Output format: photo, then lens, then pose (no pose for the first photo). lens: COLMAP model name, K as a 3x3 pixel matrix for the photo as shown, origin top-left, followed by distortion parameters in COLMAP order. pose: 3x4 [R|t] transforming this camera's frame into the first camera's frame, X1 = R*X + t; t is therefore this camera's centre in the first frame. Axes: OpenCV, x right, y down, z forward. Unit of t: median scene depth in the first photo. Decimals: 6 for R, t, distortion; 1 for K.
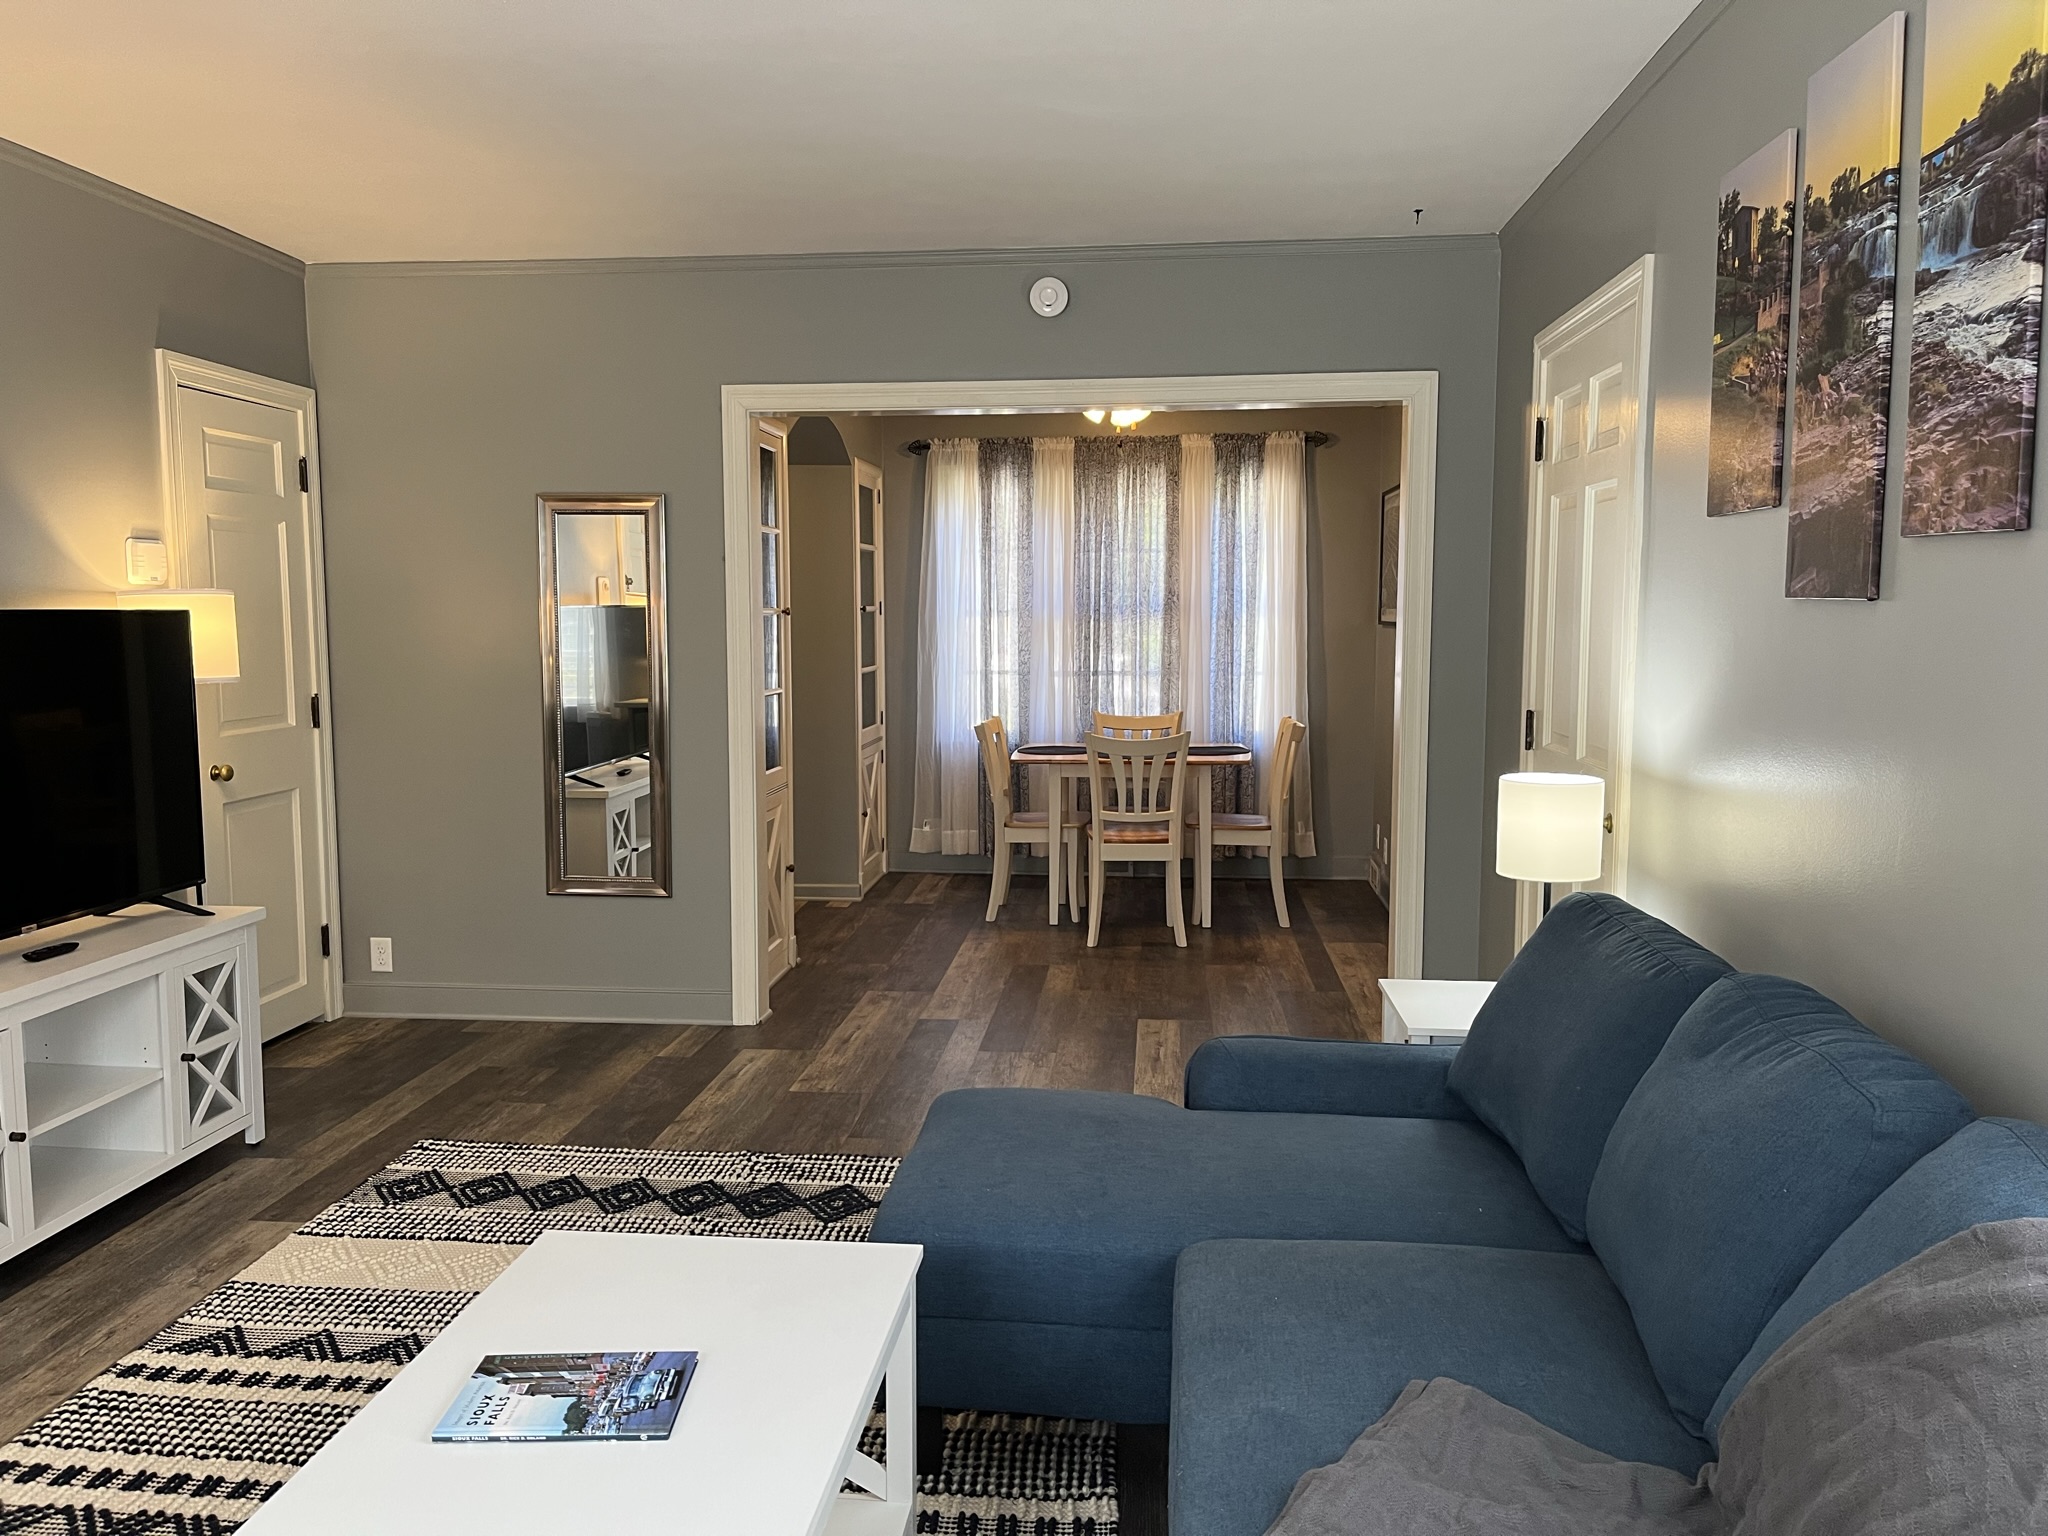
lens RADIAL K [[1540.8, 0, 1013.0], [0, 1540.8, 761.9], [0, 0, 1]] dist [0.071157, -0.090793]
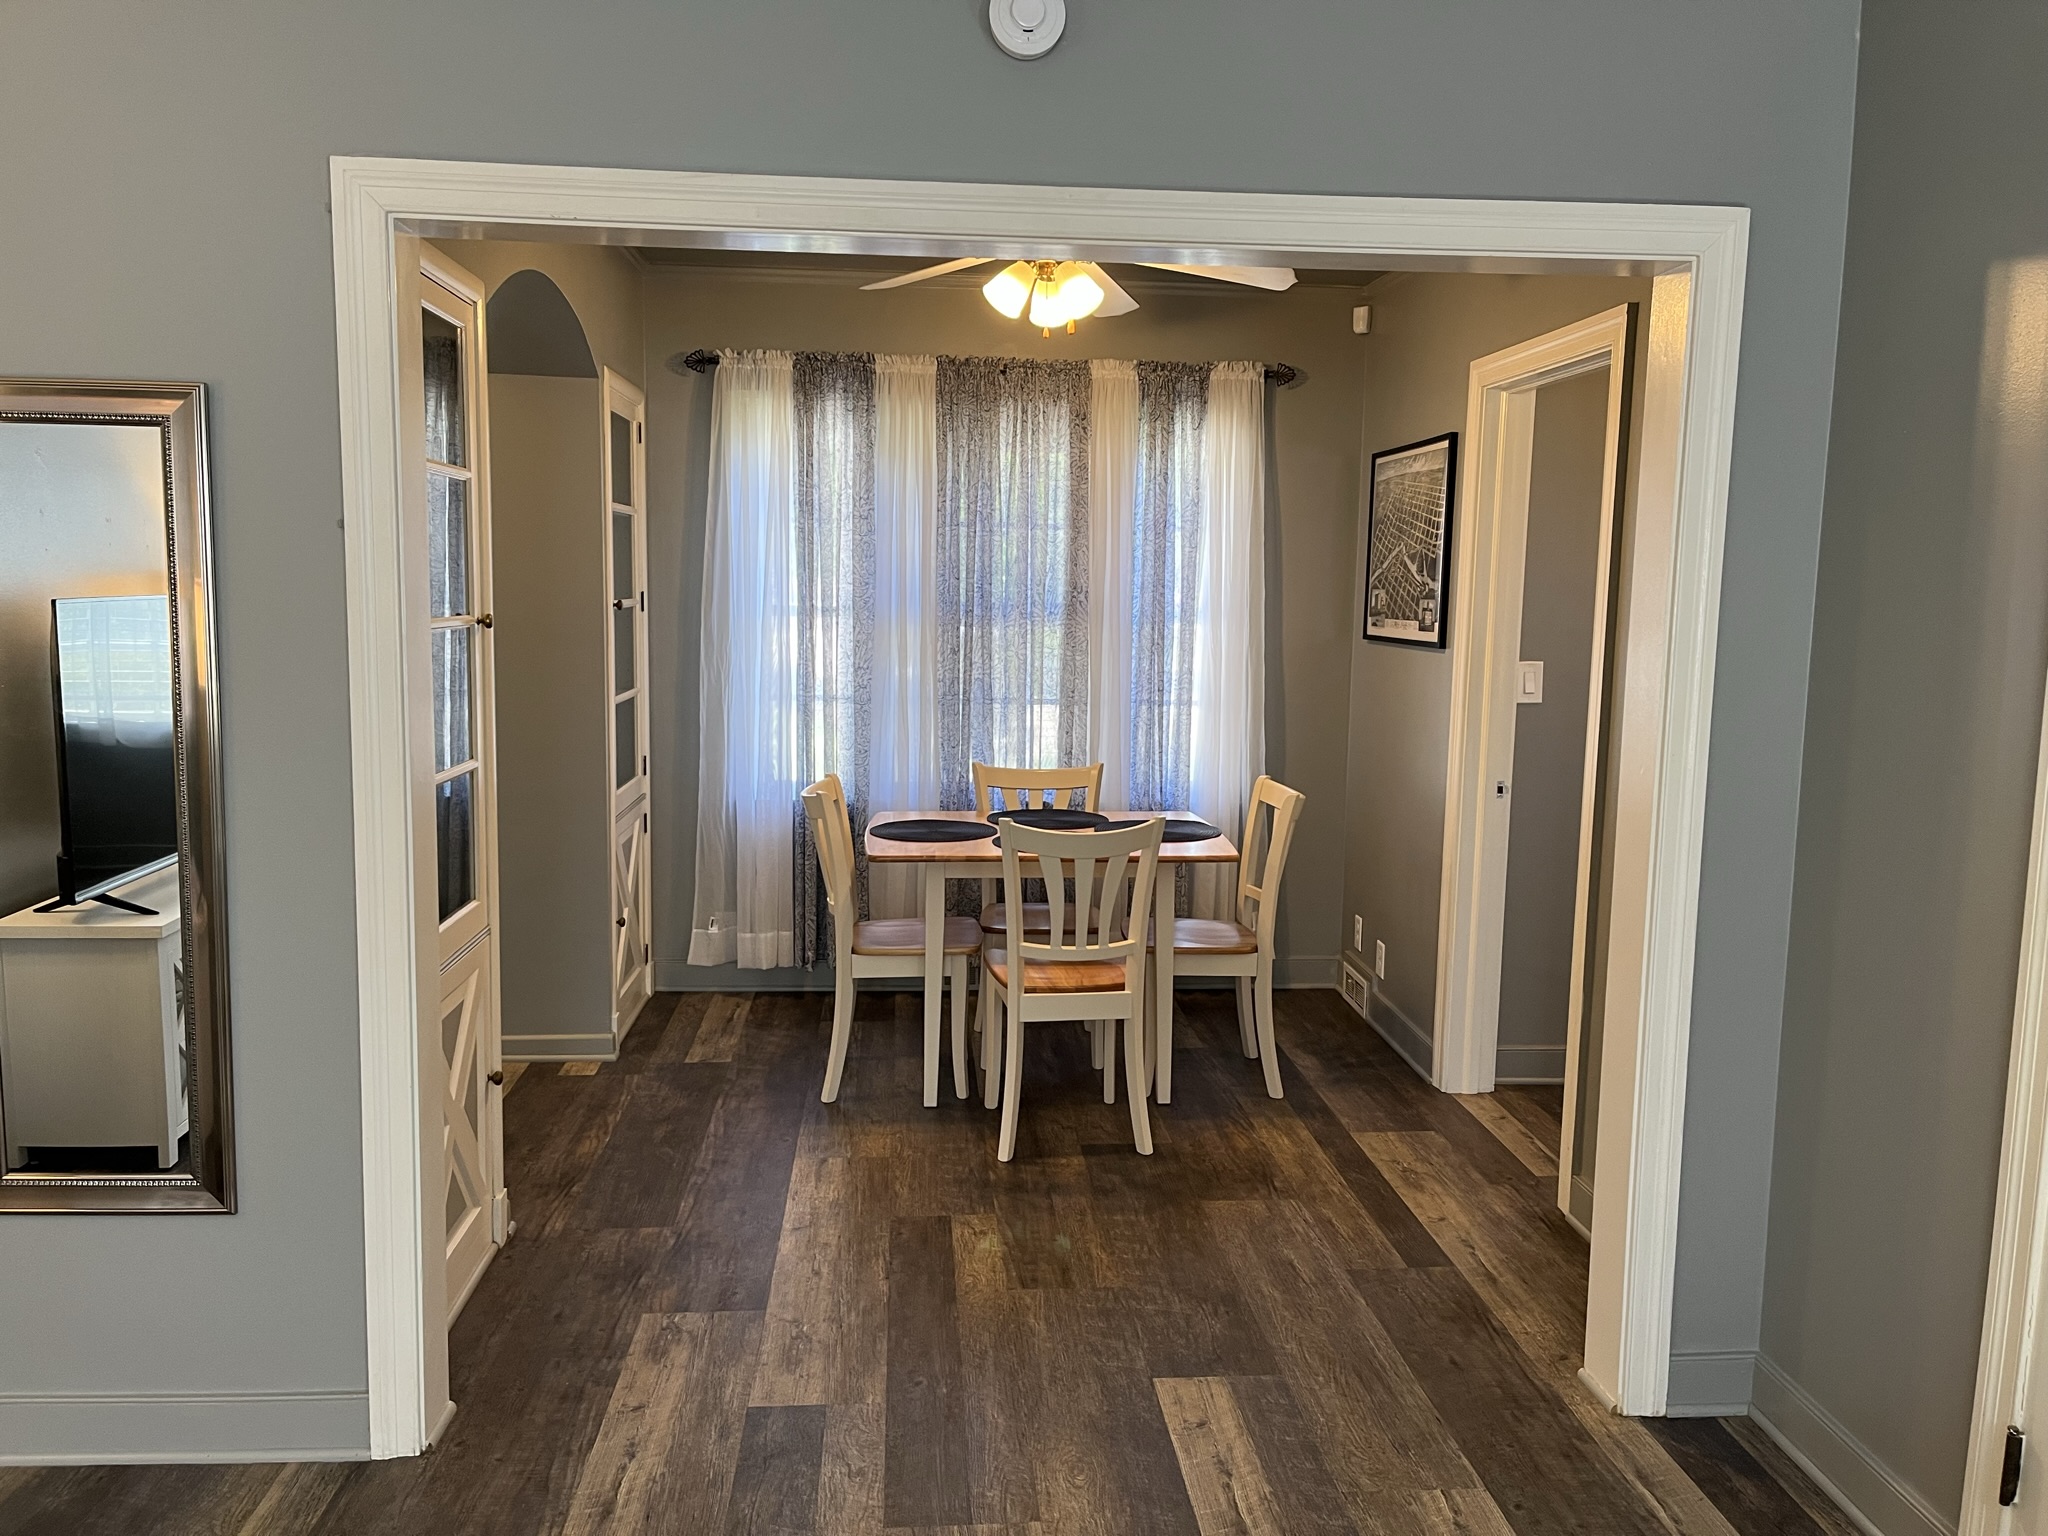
lens RADIAL K [[1540.8, 0, 1040.5], [0, 1540.8, 763.2], [0, 0, 1]] dist [0.071157, -0.090793]
pose [[0.982876, -0.002265, 0.184255, -0.061049], [-0.001121, 0.999832, 0.018271, -0.064016], [-0.184266, -0.018164, 0.982709, 0.469551]]
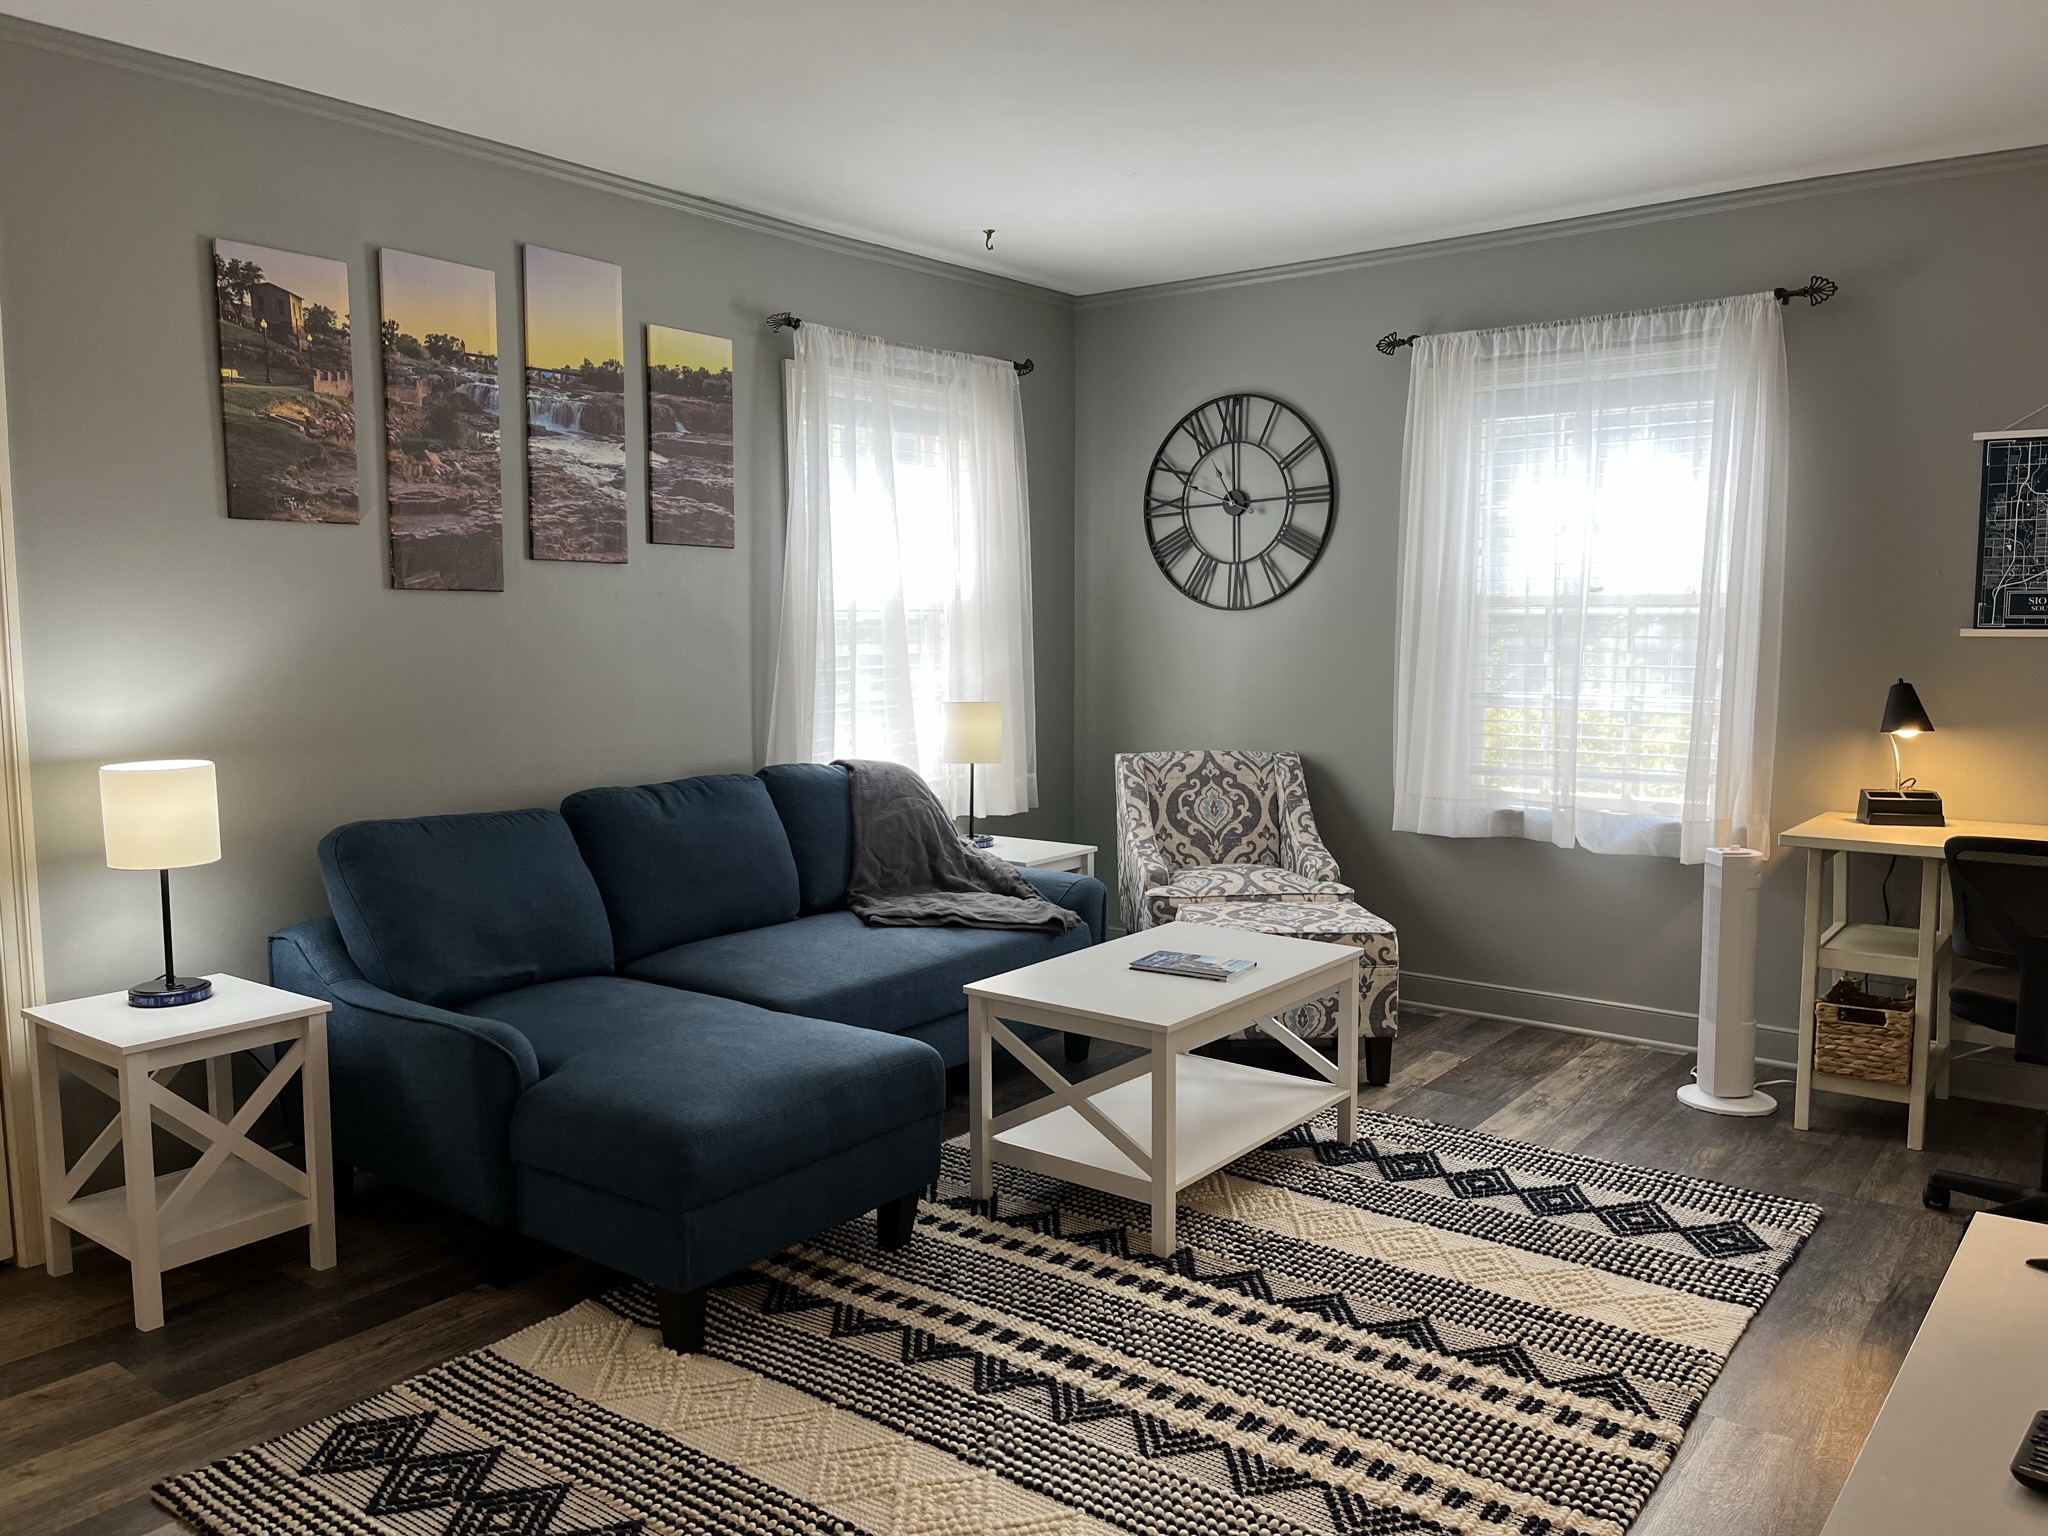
lens RADIAL K [[1540.8, 0, 1020.3], [0, 1540.8, 771.2], [0, 0, 1]] dist [0.071157, -0.090793]
pose [[-0.846498, -0.049560, 0.530080, -0.396189], [0.059681, 0.980549, 0.186982, -0.085194], [-0.529036, 0.189916, -0.827075, 0.941966]]
